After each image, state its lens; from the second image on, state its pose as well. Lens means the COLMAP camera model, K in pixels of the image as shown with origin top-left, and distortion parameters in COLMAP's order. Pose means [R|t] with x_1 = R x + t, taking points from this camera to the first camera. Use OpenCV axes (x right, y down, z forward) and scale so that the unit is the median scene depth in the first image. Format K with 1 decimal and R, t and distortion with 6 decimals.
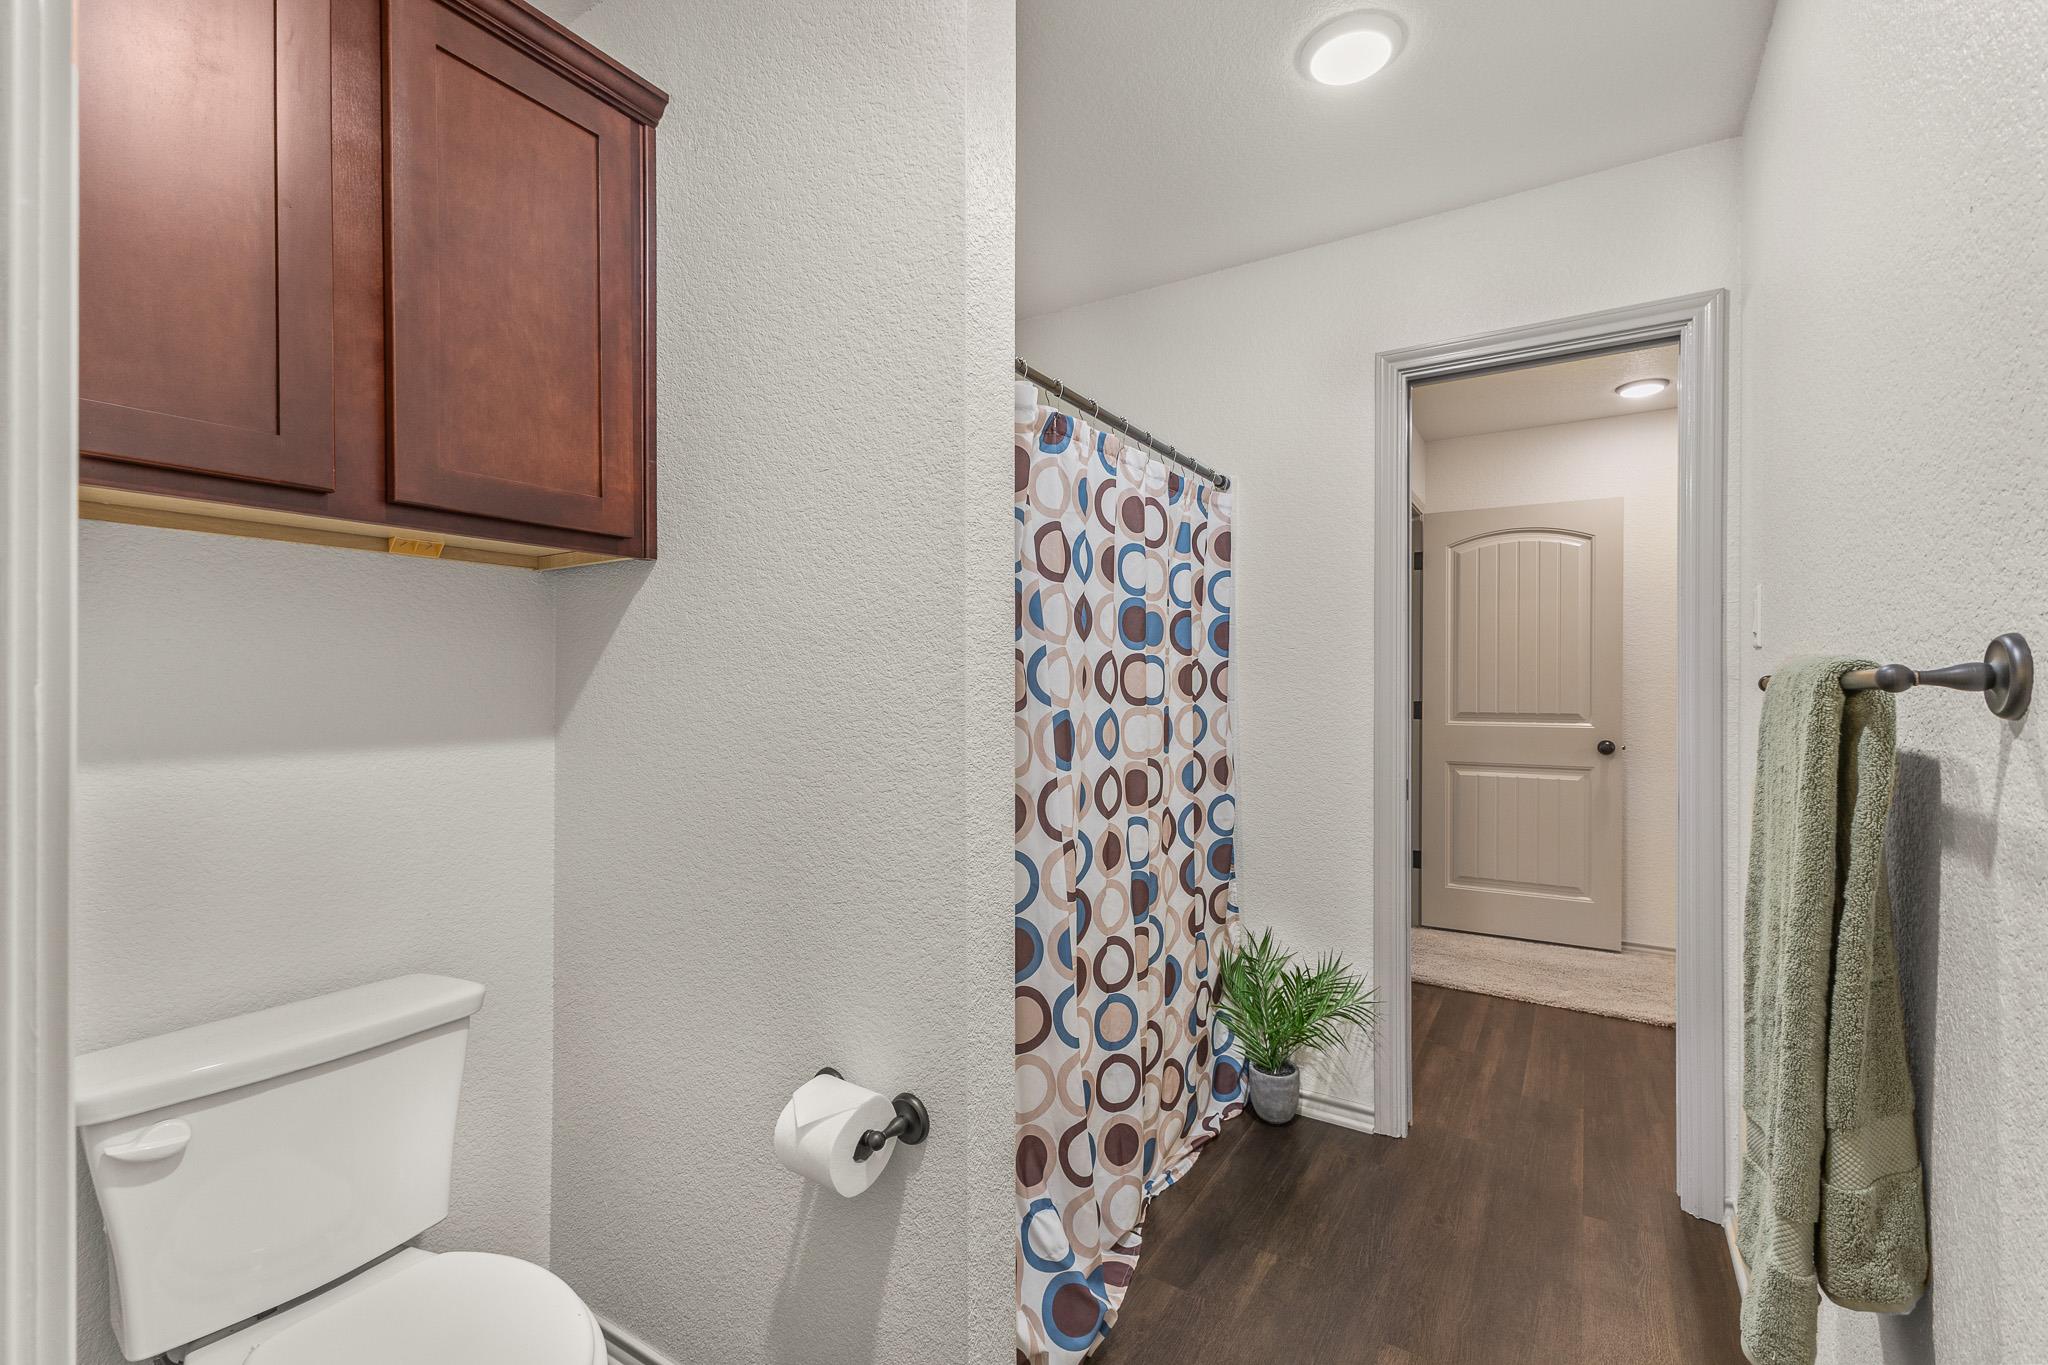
lens RADIAL K [[892.4, 0, 1020.2], [0, 892.4, 684.3], [0, 0, 1]] dist [0.002129, -0.000880]
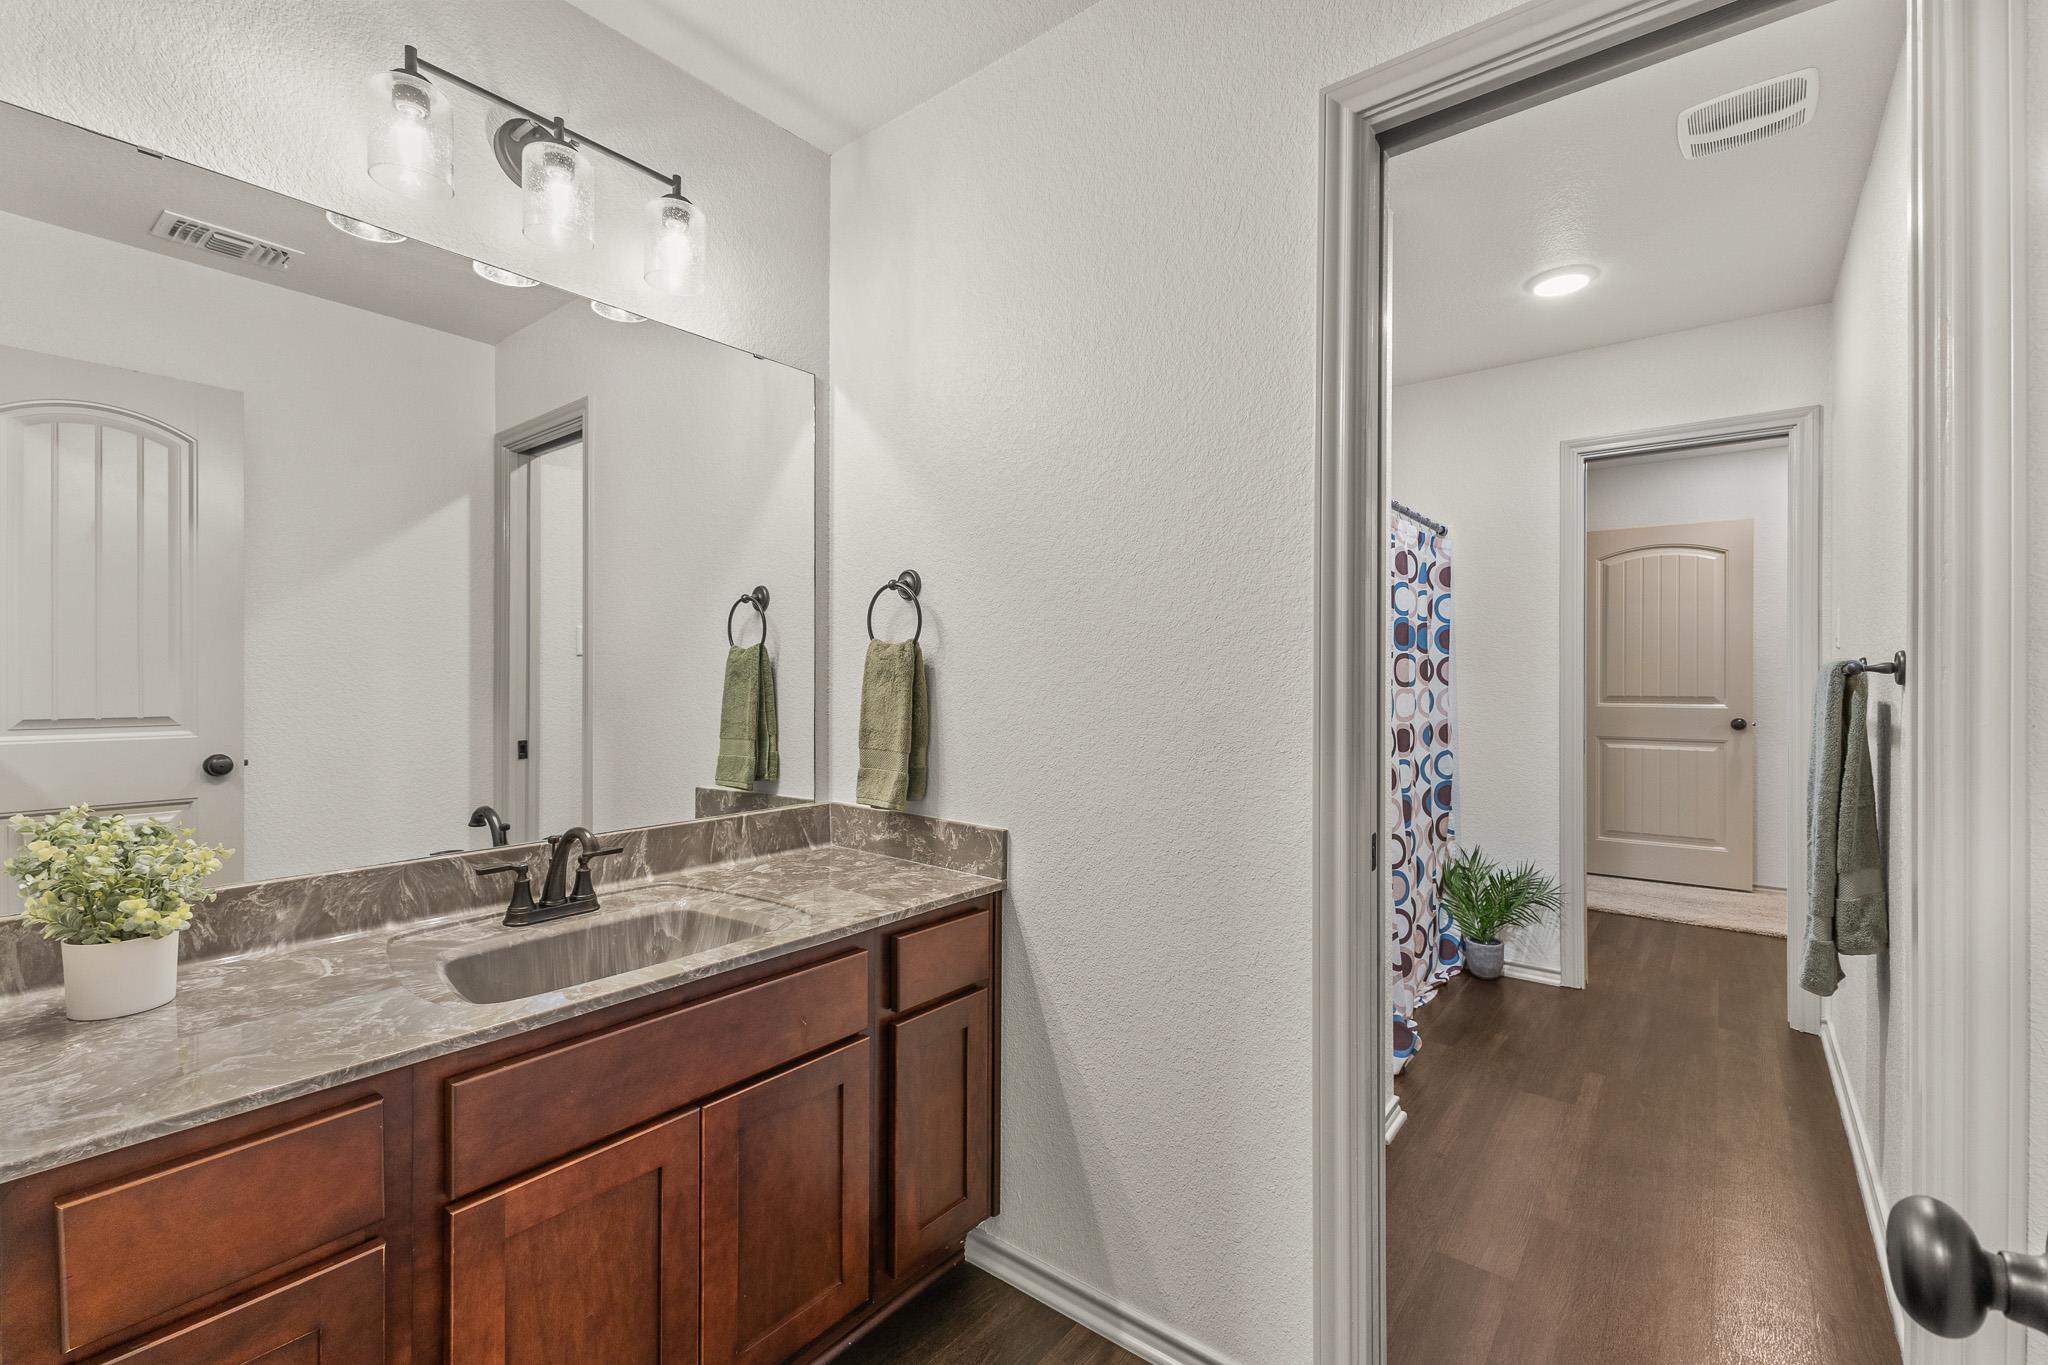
lens RADIAL K [[892.4, 0, 1008.2], [0, 892.4, 676.1], [0, 0, 1]] dist [0.002129, -0.000880]
pose [[0.994008, -0.003134, -0.109260, -0.326990], [0.003272, 0.999994, 0.001082, 0.001012], [0.109256, -0.001433, 0.994013, -0.520992]]
